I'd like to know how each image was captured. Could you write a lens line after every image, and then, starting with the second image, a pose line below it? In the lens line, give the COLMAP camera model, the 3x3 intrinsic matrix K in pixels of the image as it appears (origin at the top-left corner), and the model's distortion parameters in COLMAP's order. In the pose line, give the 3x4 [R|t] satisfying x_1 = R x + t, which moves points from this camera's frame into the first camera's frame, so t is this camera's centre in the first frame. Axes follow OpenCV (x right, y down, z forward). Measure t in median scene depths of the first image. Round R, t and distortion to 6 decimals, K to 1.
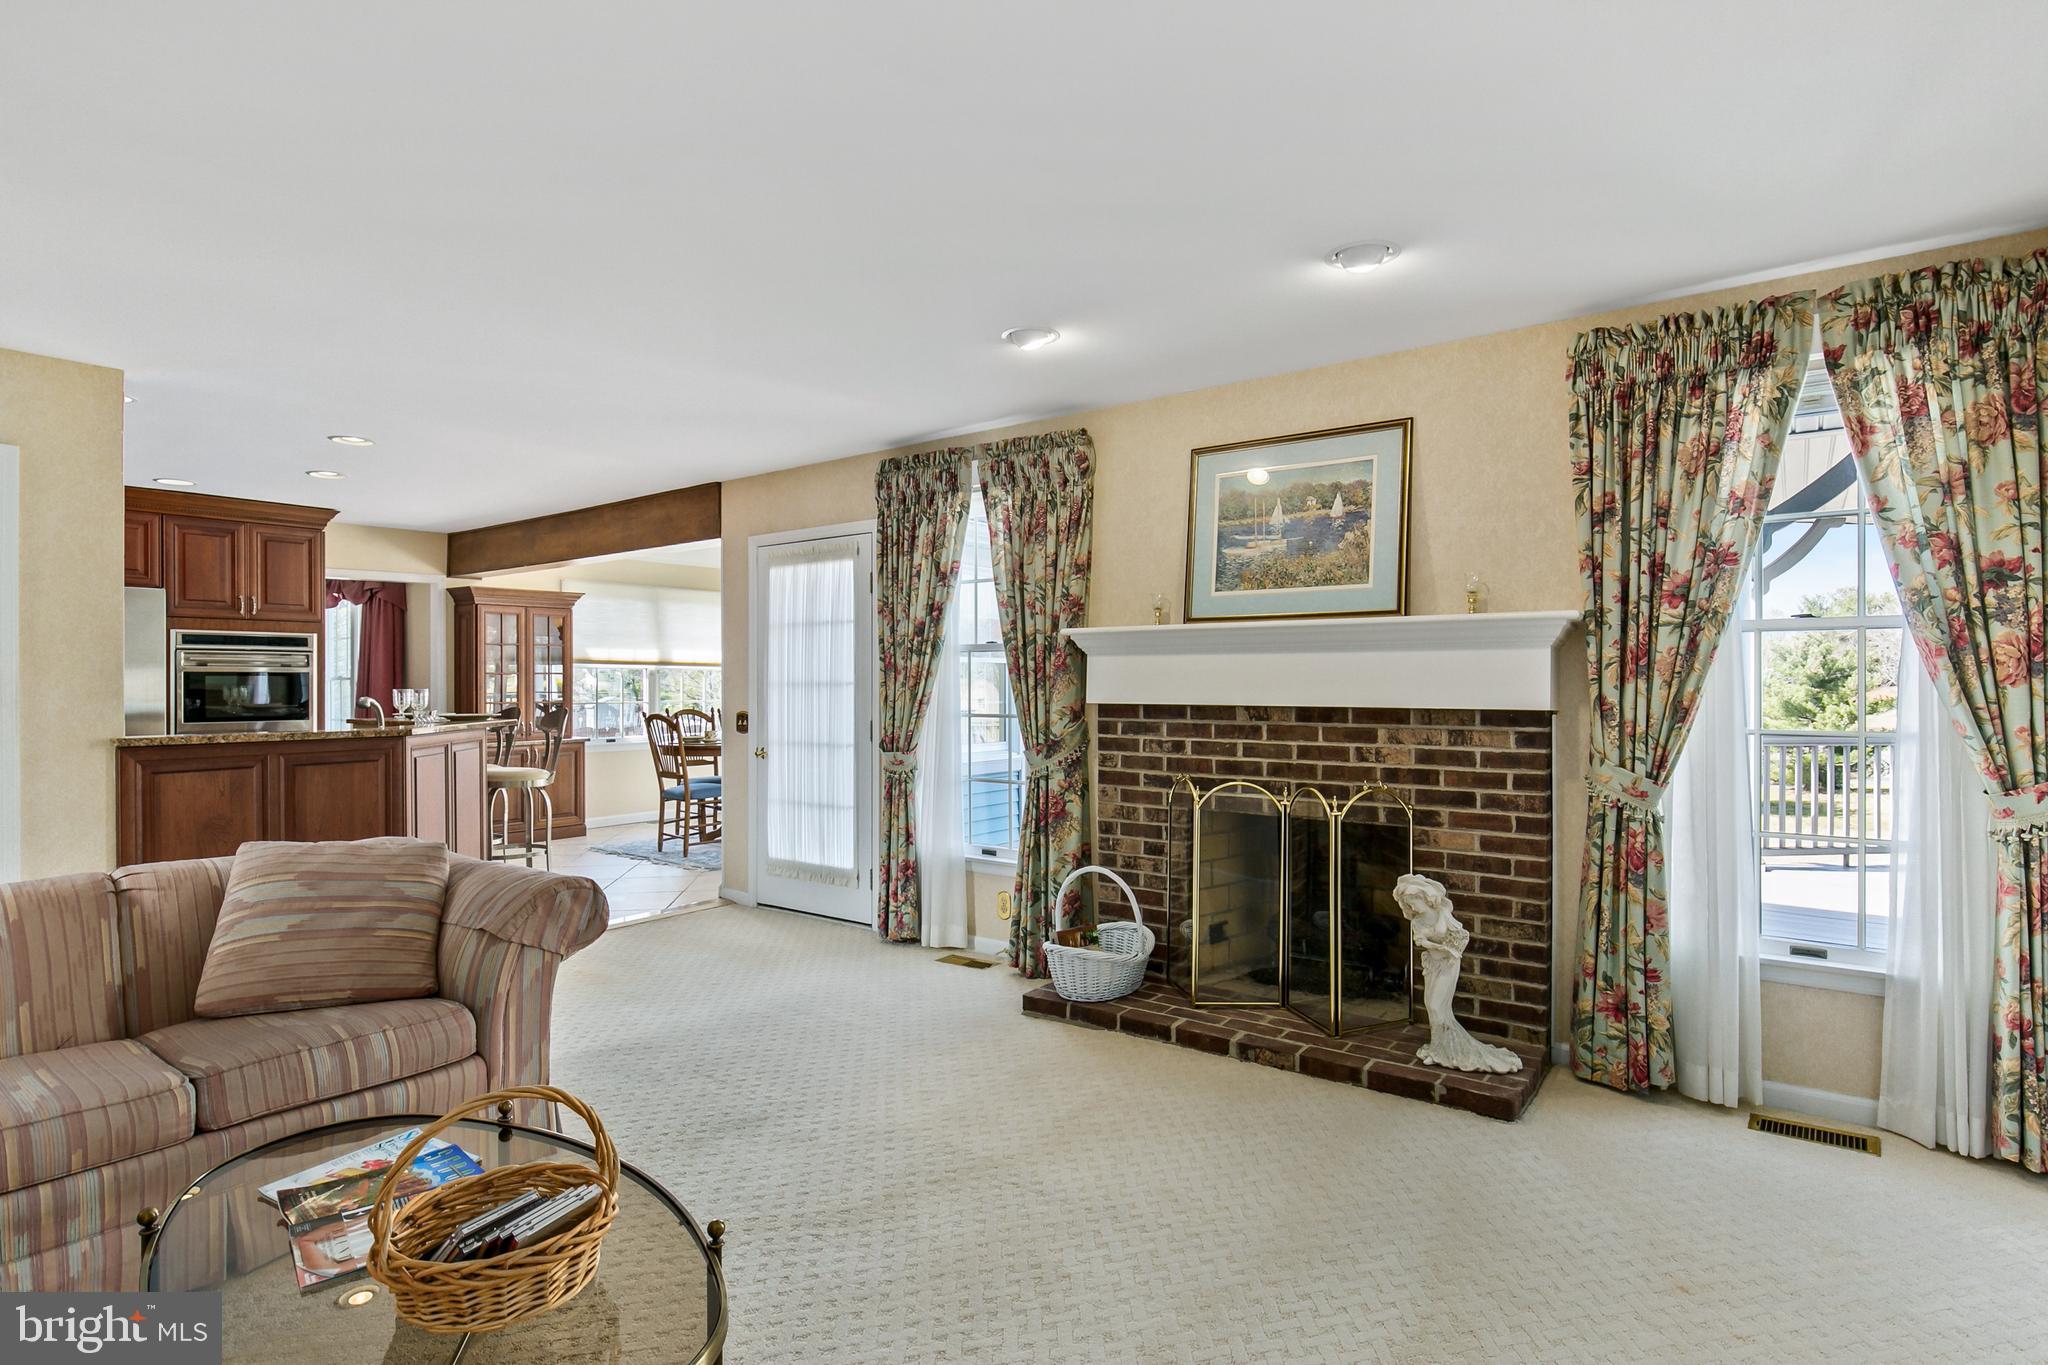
lens RADIAL K [[1044.4, 0, 1010.9], [0, 1044.4, 680.1], [0, 0, 1]] dist [0.002195, -0.000828]
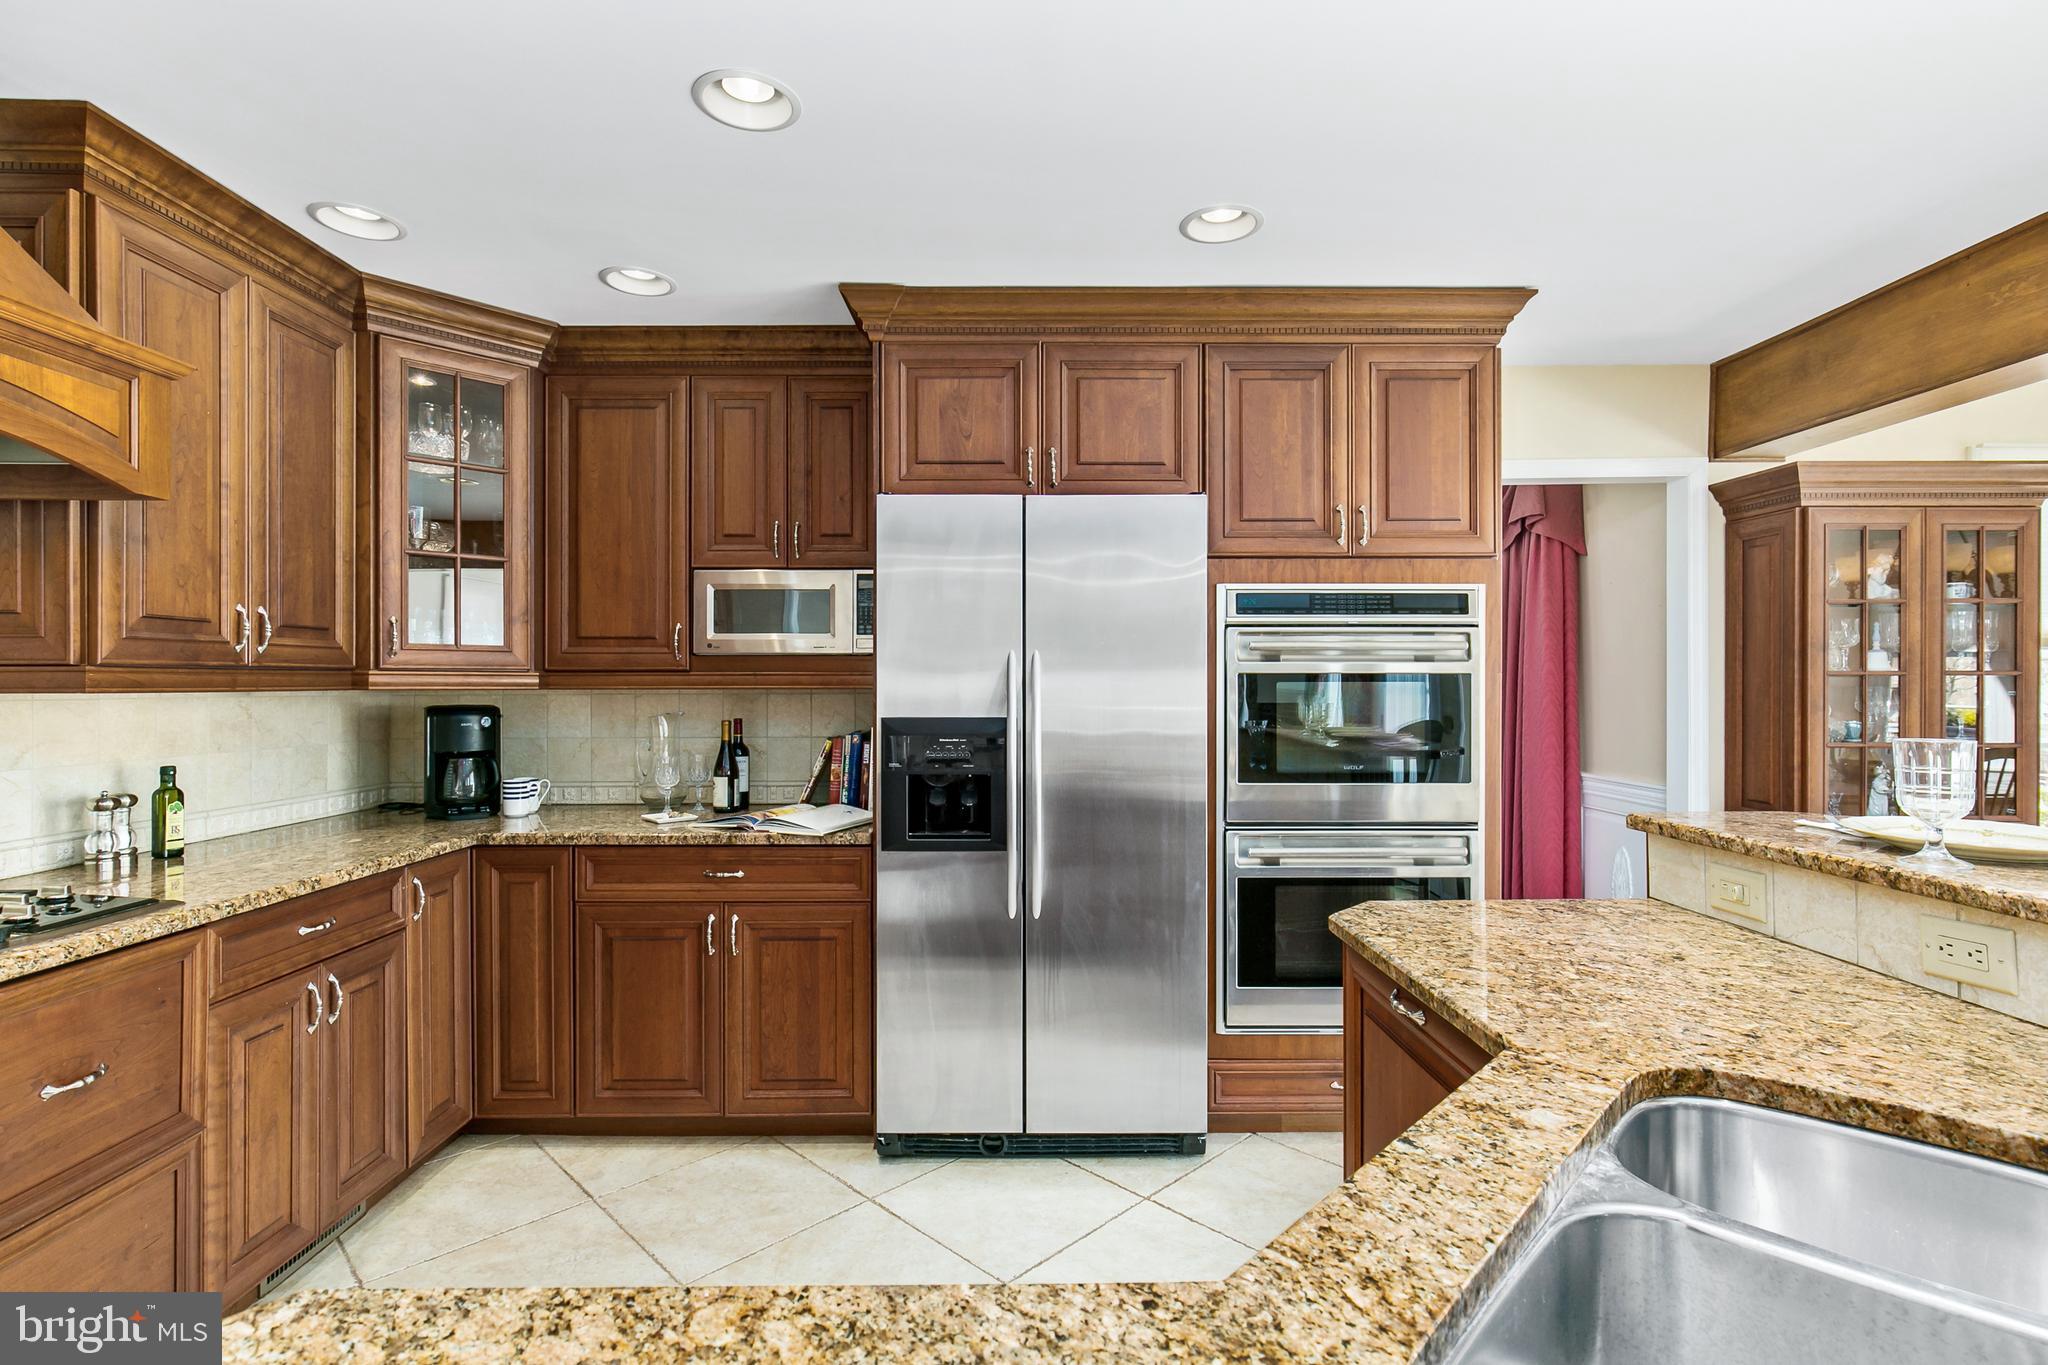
lens RADIAL K [[976.0, 0, 1049.5], [0, 976.0, 687.3], [0, 0, 1]] dist [-0.000317, -0.000323]
pose [[0.635254, 0.003390, -0.772296, -0.778512], [0.003047, 0.999972, 0.006896, -0.008569], [0.772297, -0.006734, 0.635226, 1.006789]]
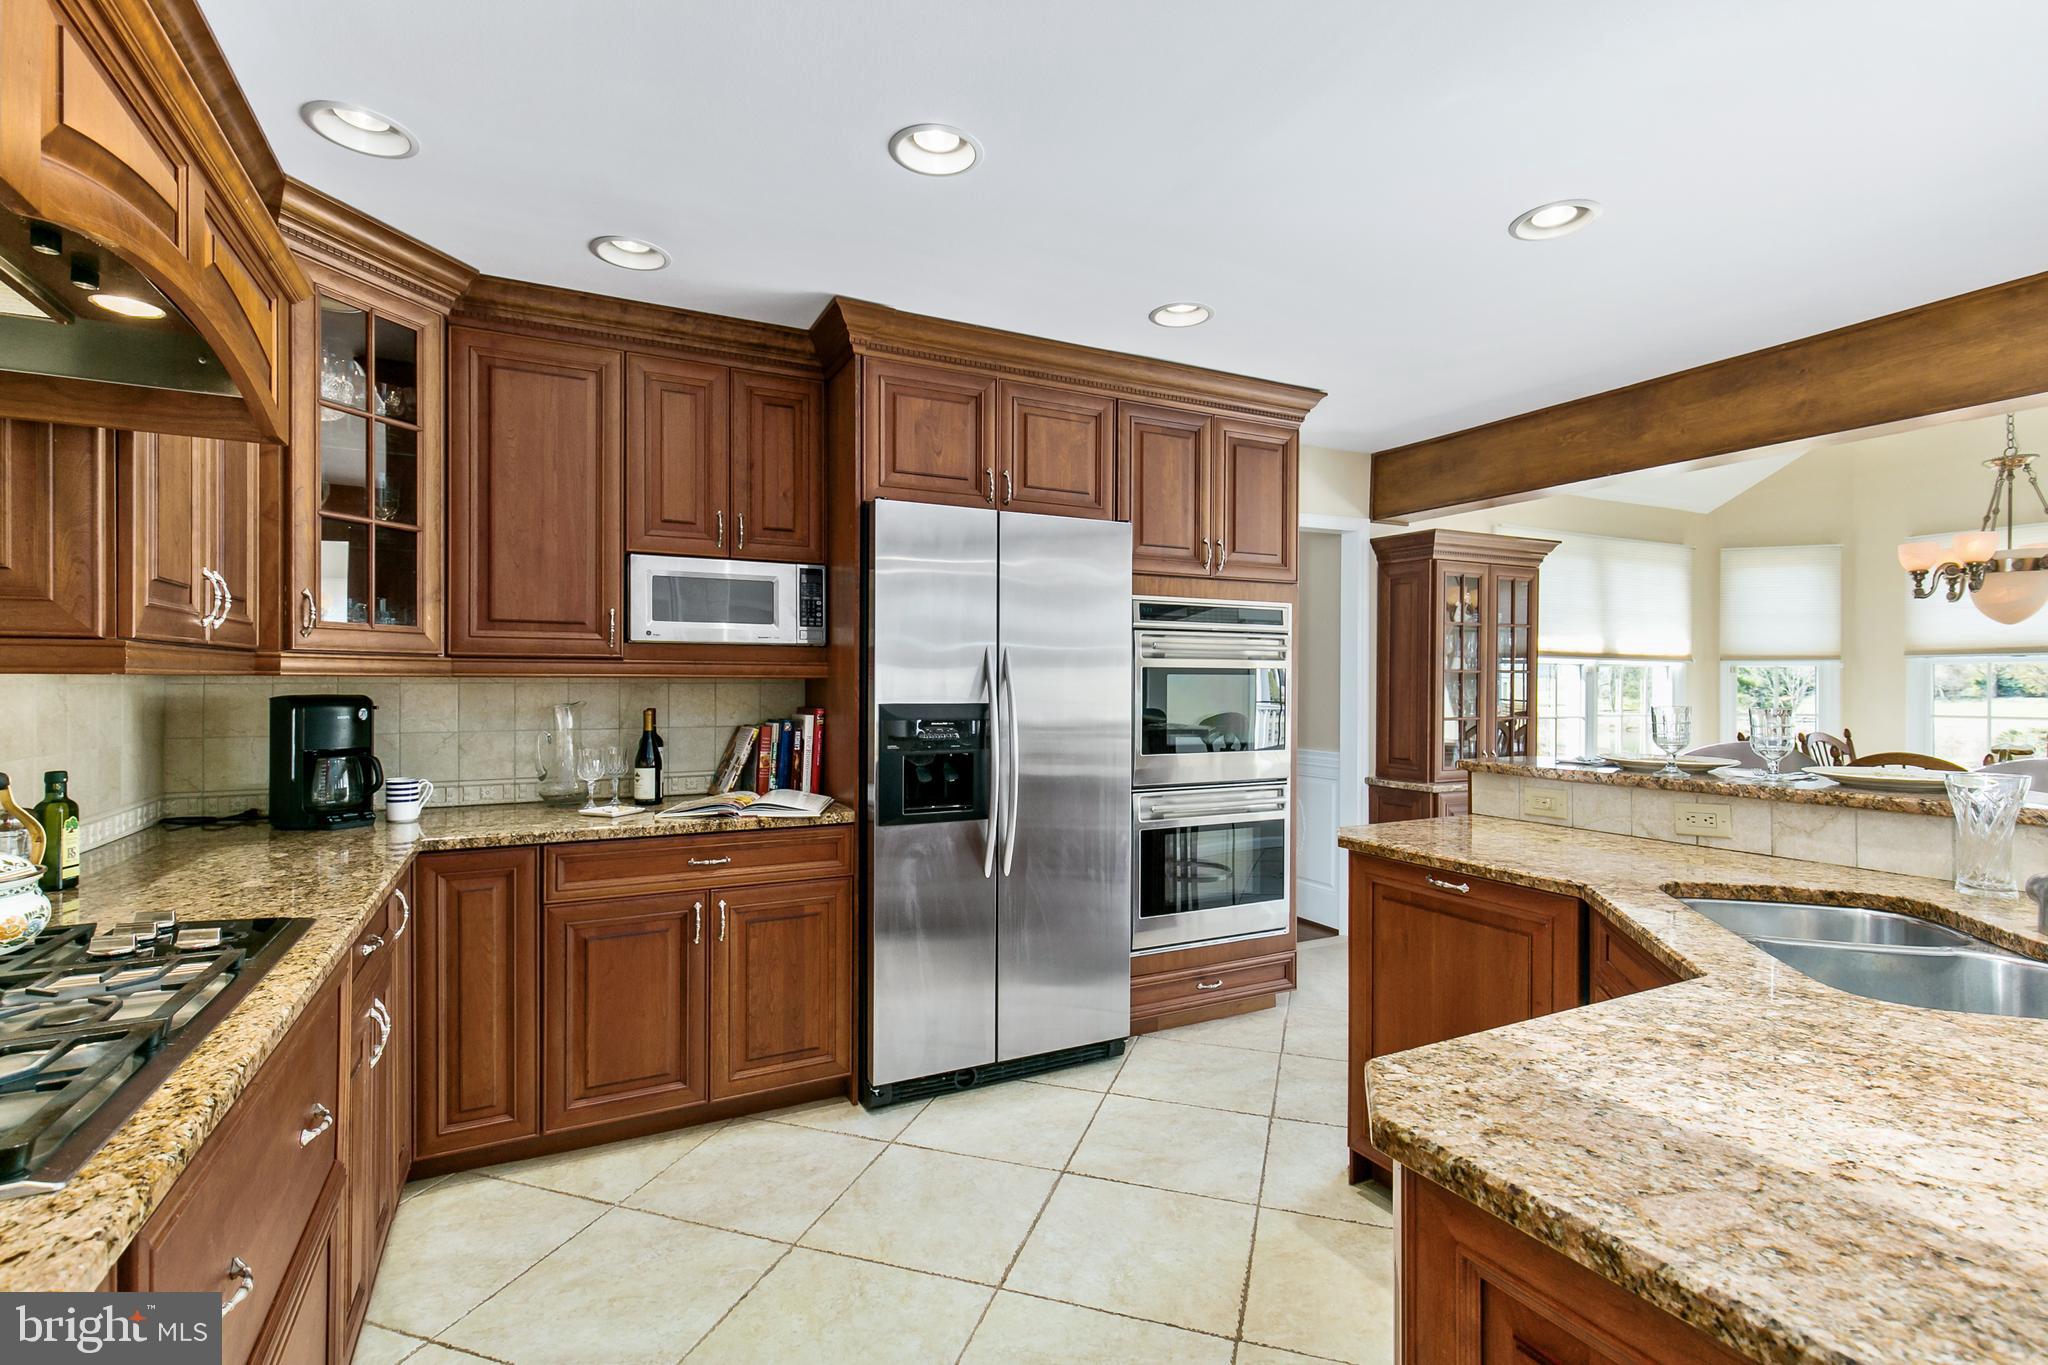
lens RADIAL K [[937.0, 0, 1053.1], [0, 937.0, 689.6], [0, 0, 1]] dist [0.009330, -0.001864]
pose [[0.915717, 0.008080, -0.401743, -0.957711], [-0.003158, 0.999912, 0.012912, -0.003983], [0.401812, -0.010555, 0.915661, 0.769282]]
